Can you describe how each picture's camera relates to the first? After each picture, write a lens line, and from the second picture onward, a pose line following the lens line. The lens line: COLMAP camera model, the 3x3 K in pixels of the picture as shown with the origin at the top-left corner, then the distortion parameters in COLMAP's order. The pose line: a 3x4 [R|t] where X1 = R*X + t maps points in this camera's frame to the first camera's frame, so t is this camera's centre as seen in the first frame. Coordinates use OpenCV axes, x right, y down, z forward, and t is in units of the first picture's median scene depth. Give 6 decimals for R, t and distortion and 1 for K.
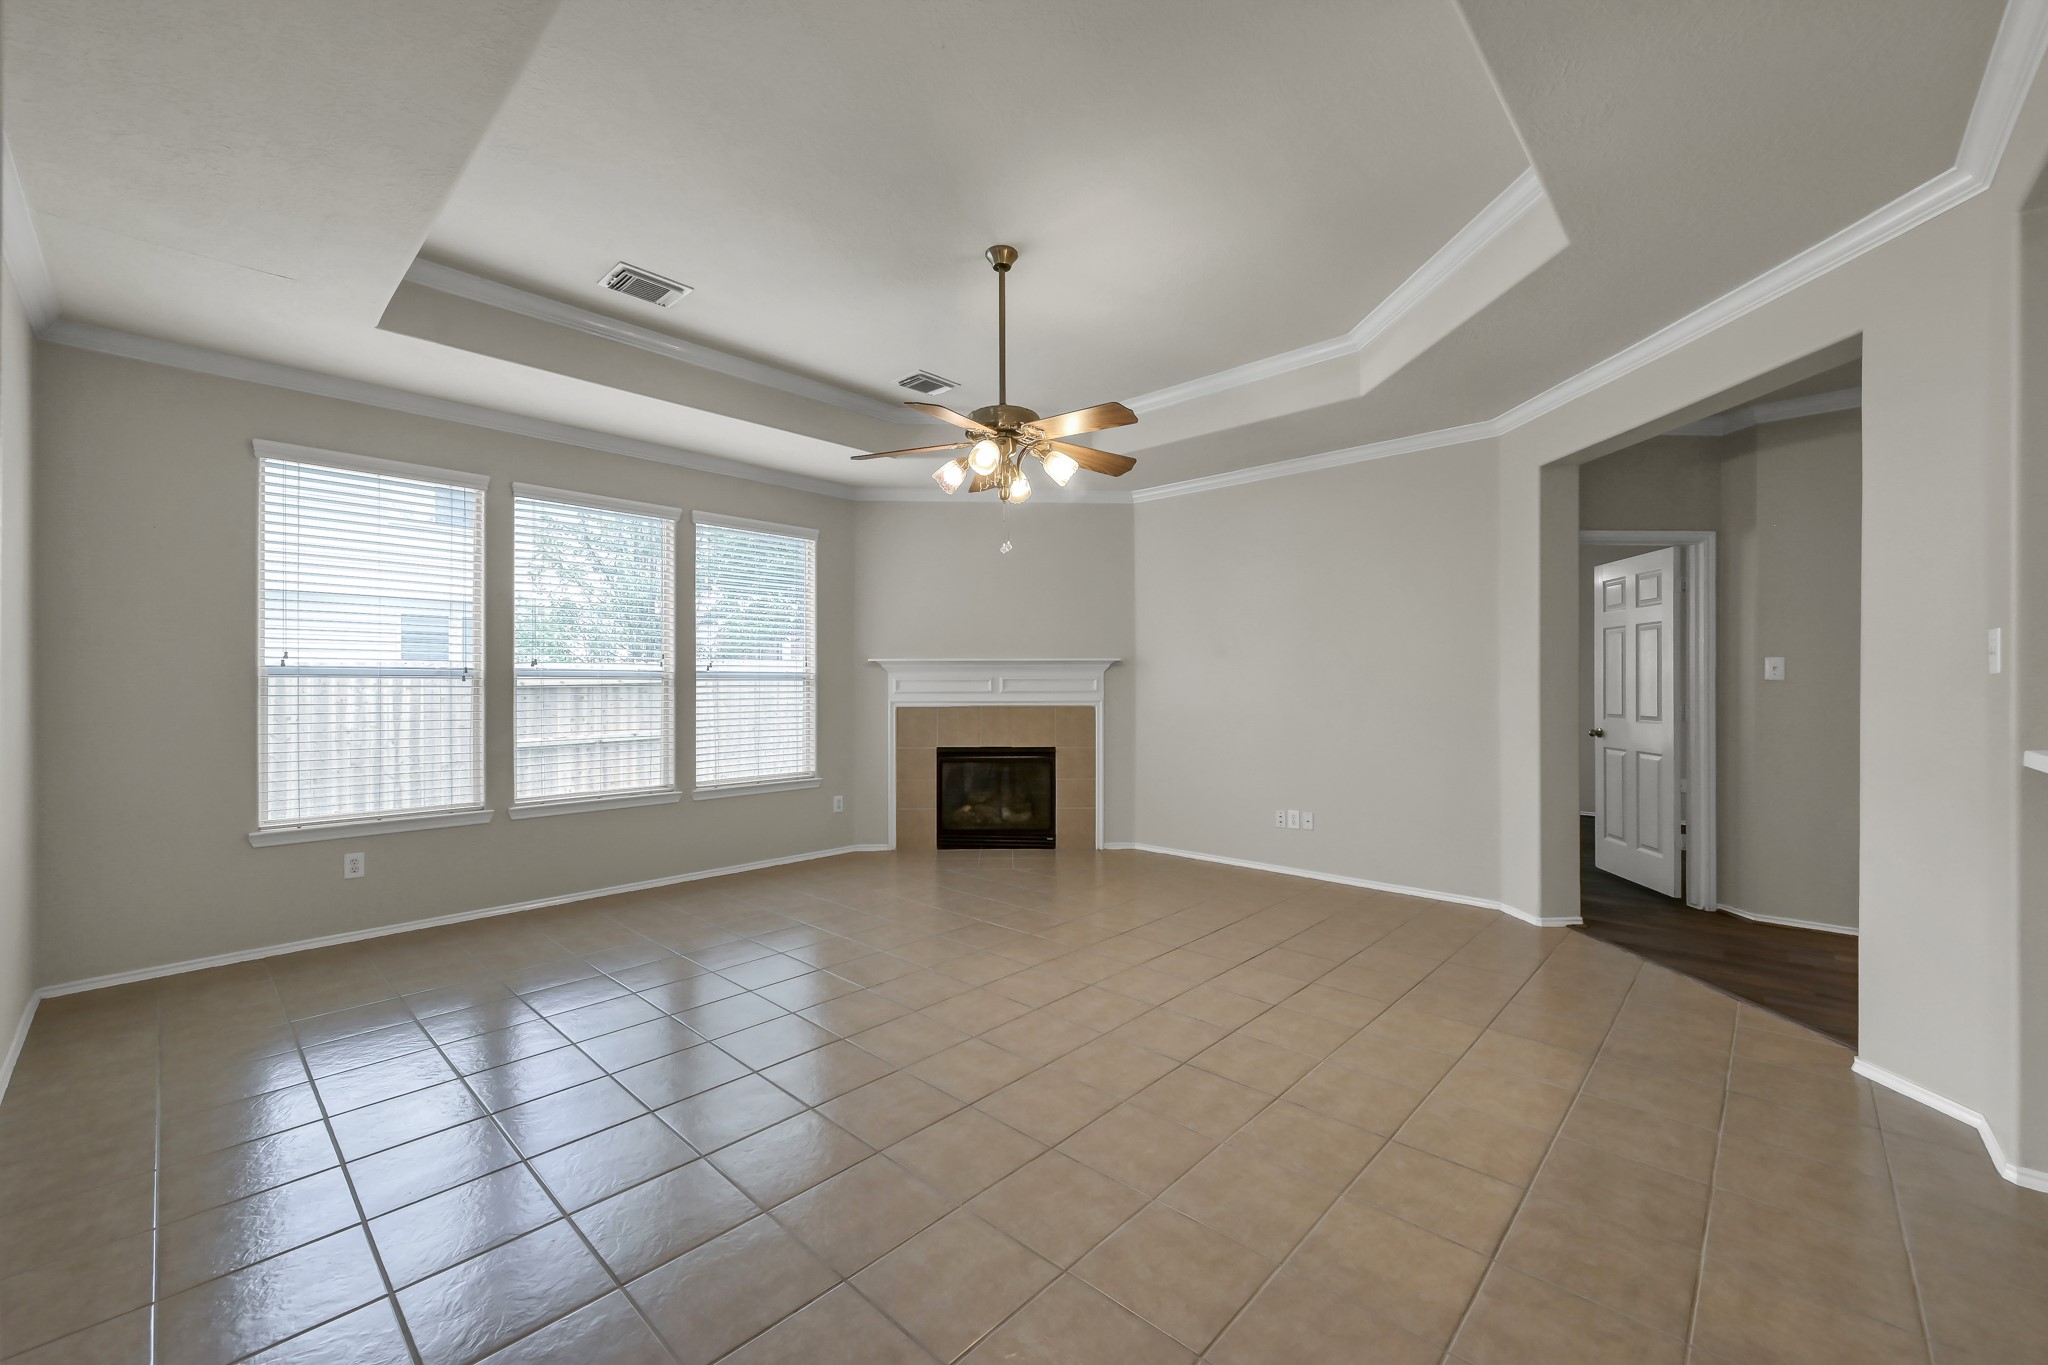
lens RADIAL K [[808.3, 0, 1037.2], [0, 808.3, 680.5], [0, 0, 1]] dist [-0.000979, 0.000884]
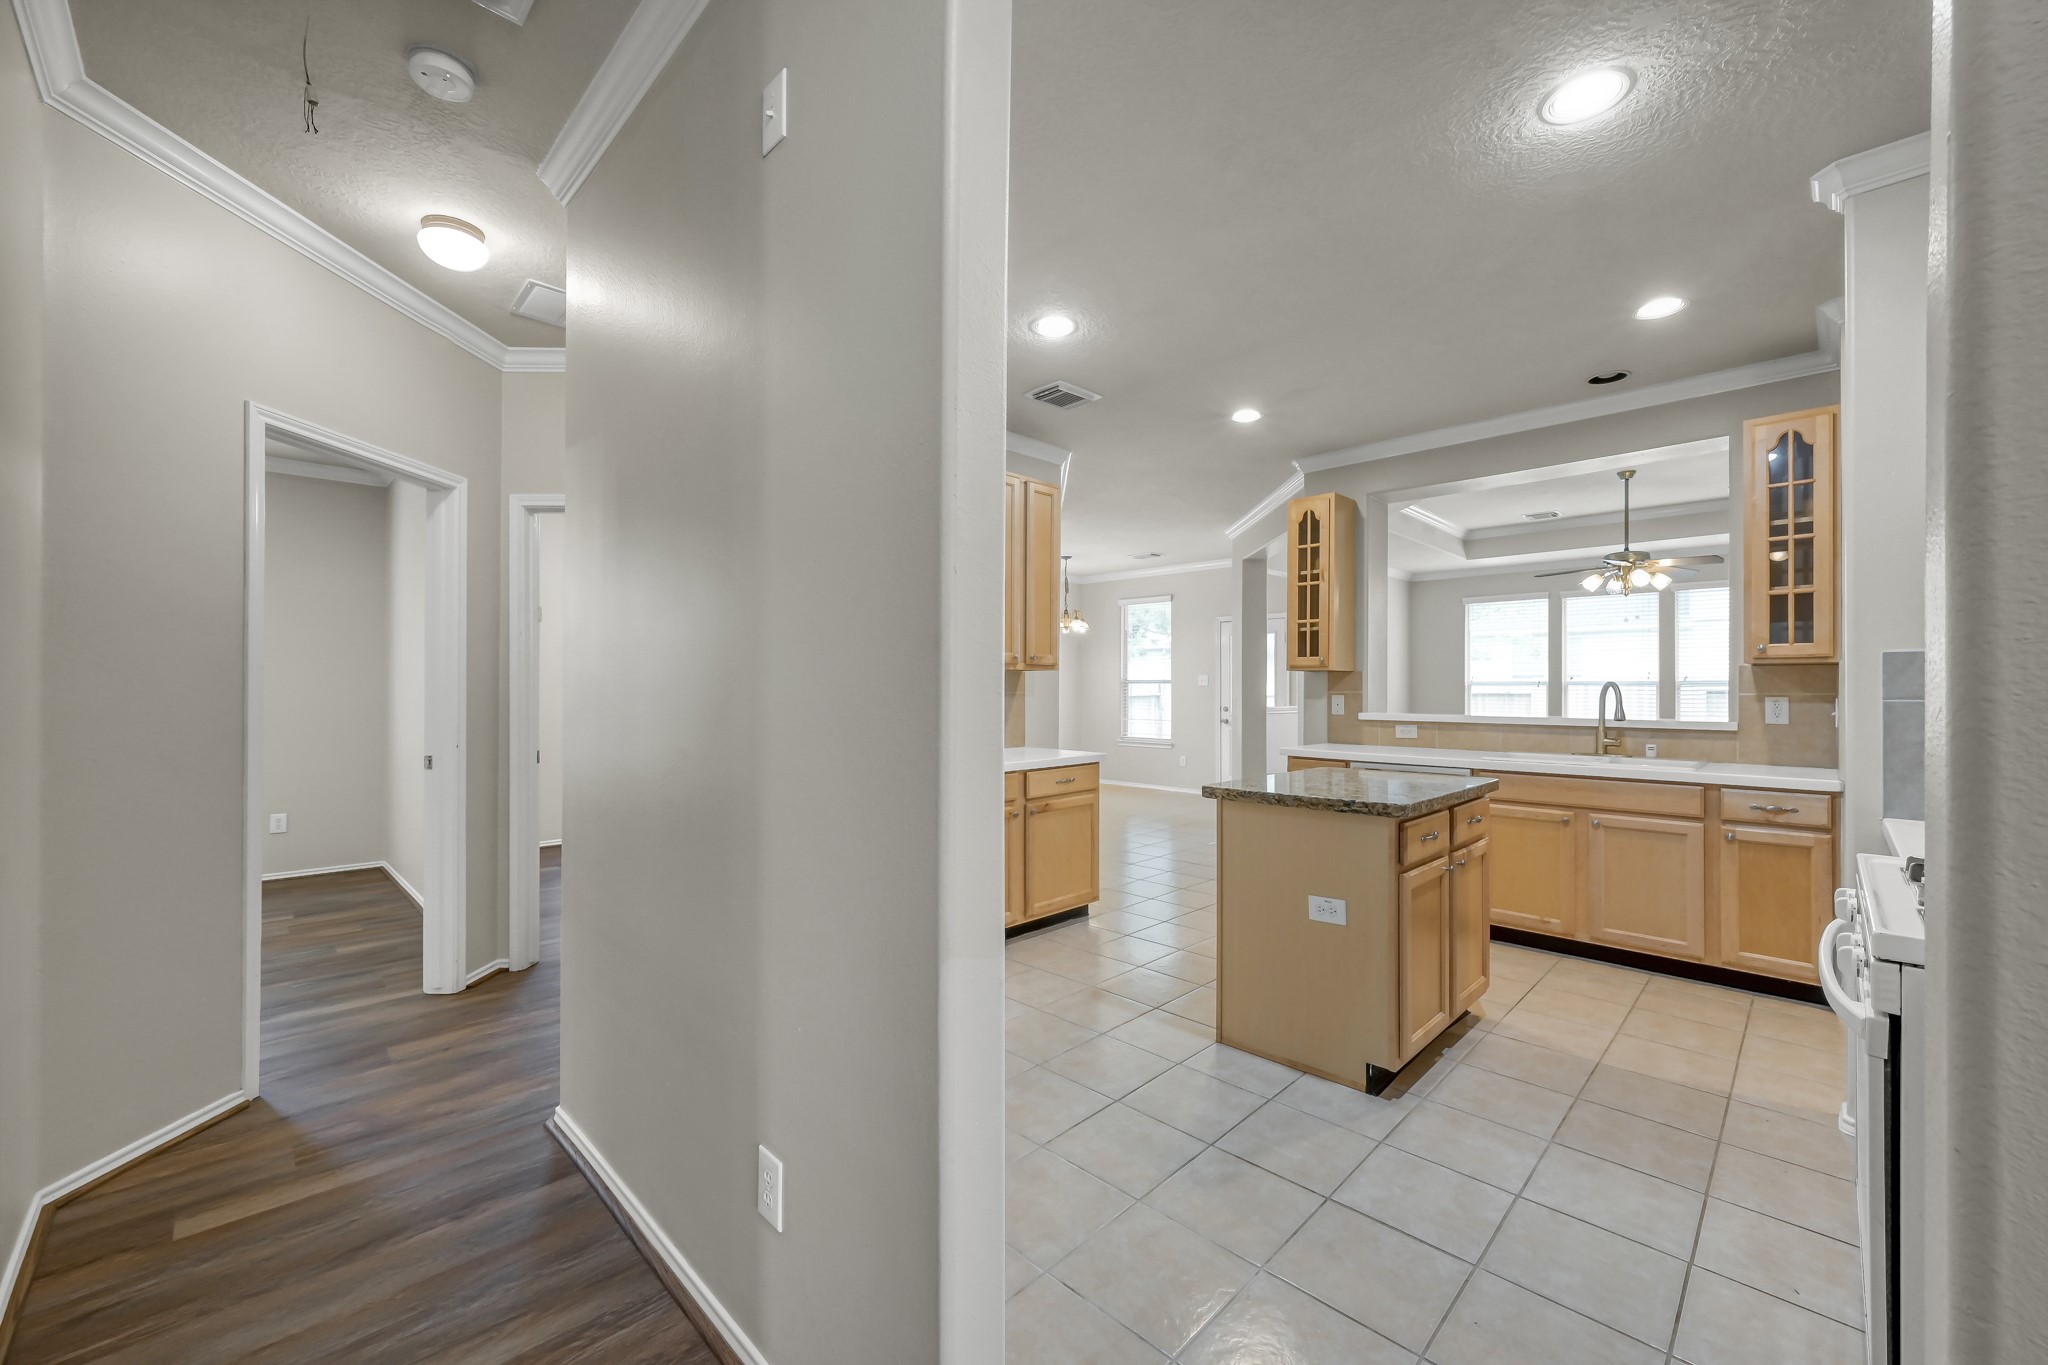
lens RADIAL K [[808.3, 0, 1028.1], [0, 808.3, 687.7], [0, 0, 1]] dist [-0.000979, 0.000884]
pose [[-0.037641, -0.000377, -0.999291, 1.078712], [0.001856, 0.999998, -0.000447, 0.001147], [0.999290, -0.001872, -0.037640, -0.217307]]
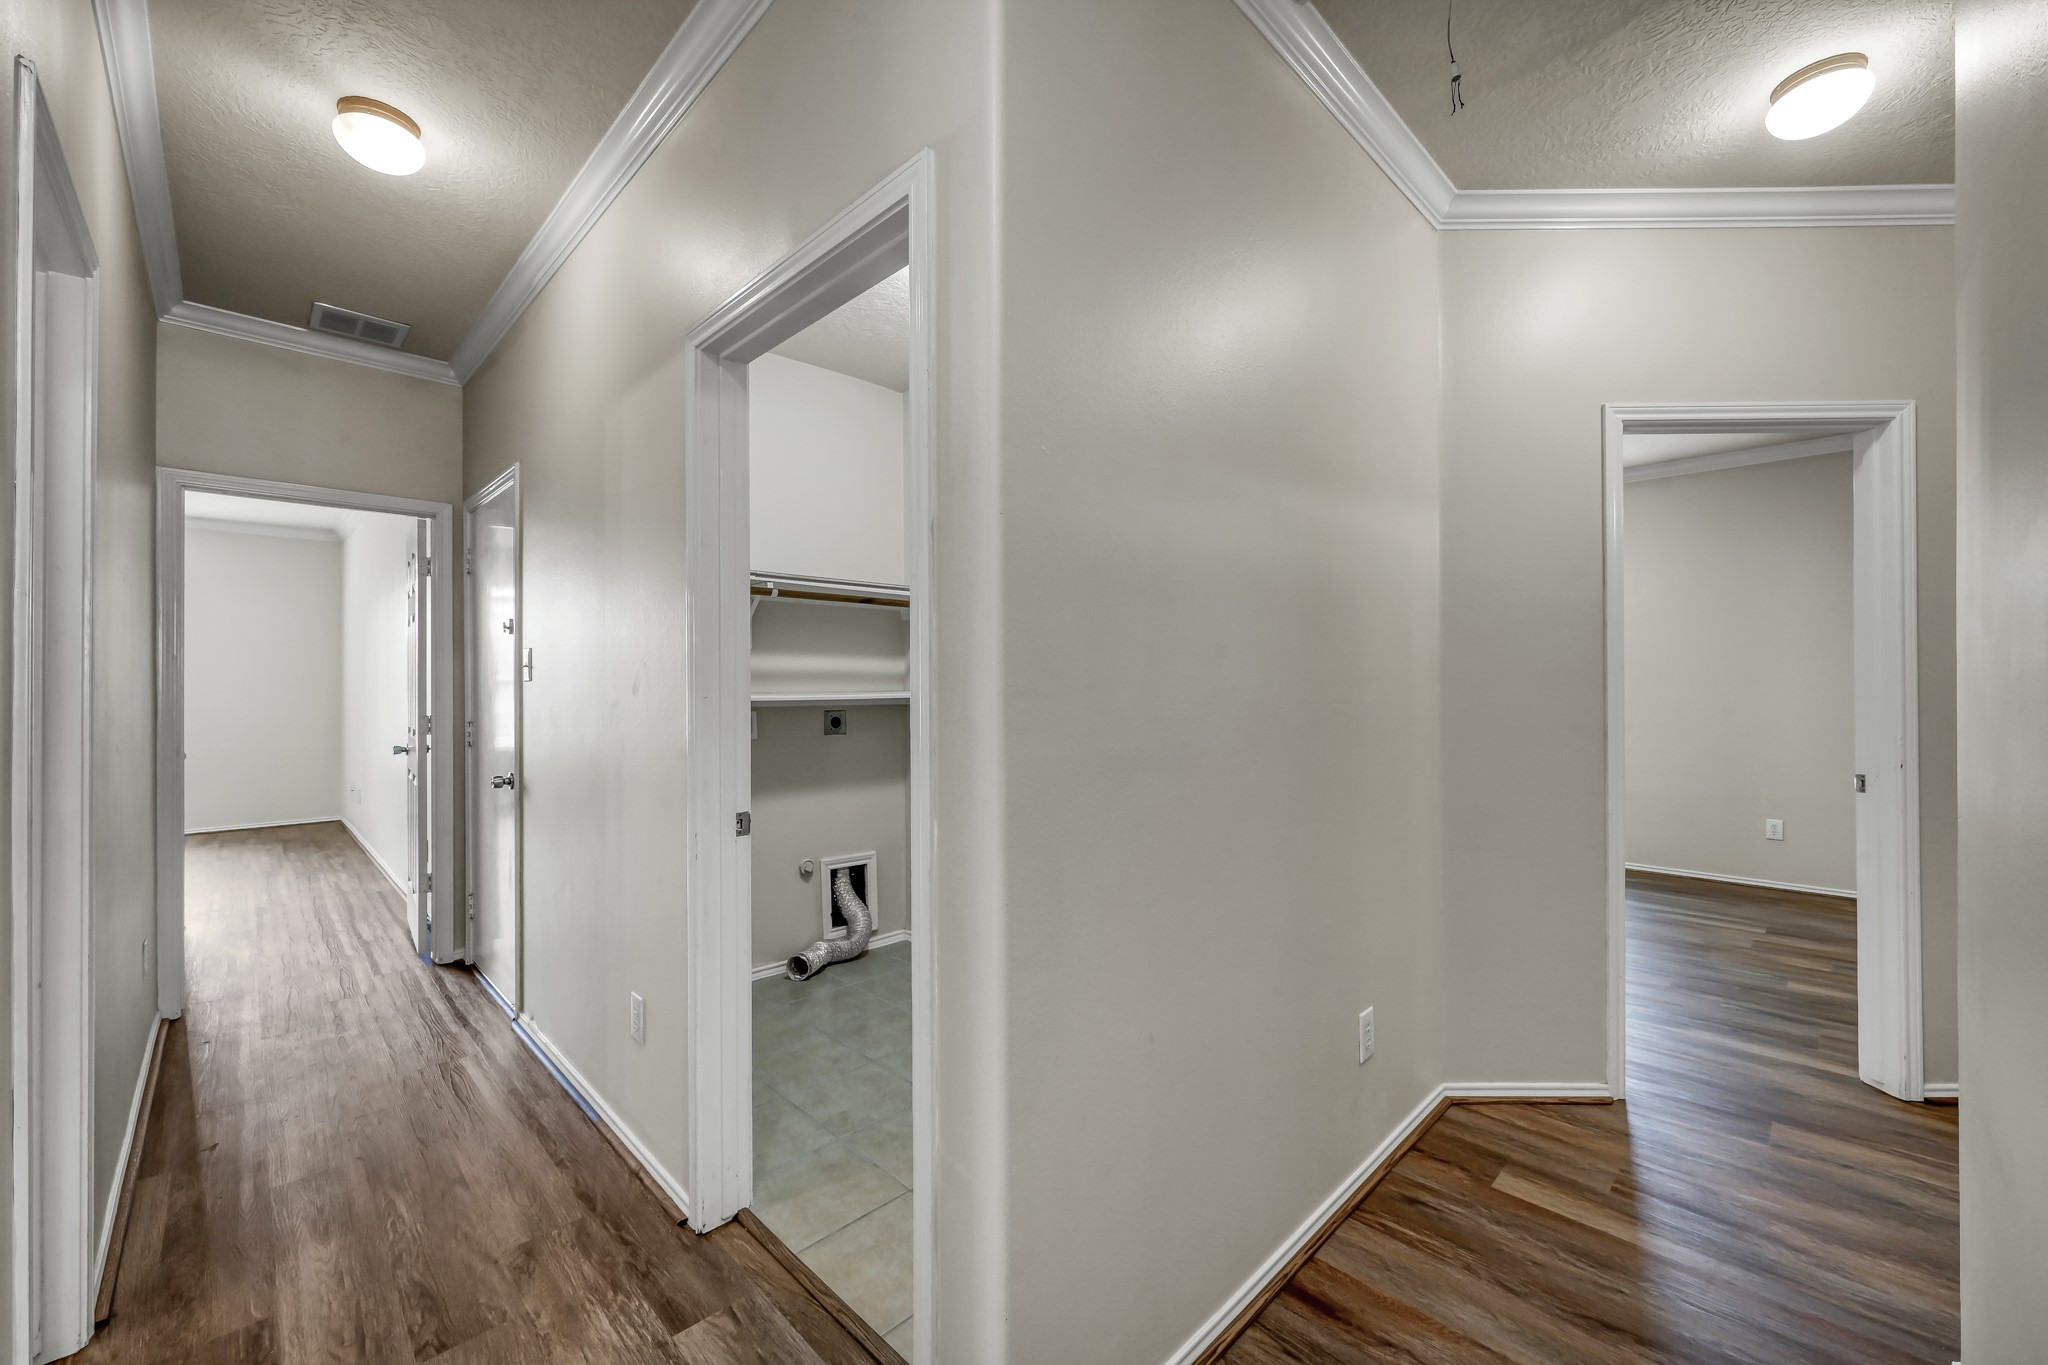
lens RADIAL K [[808.3, 0, 1041.3], [0, 808.3, 681.0], [0, 0, 1]] dist [-0.000979, 0.000884]
pose [[-0.999471, 0.002592, 0.032419, 0.963455], [0.002278, 0.999950, -0.009740, 0.000236], [-0.032443, -0.009661, -0.999427, -0.205280]]
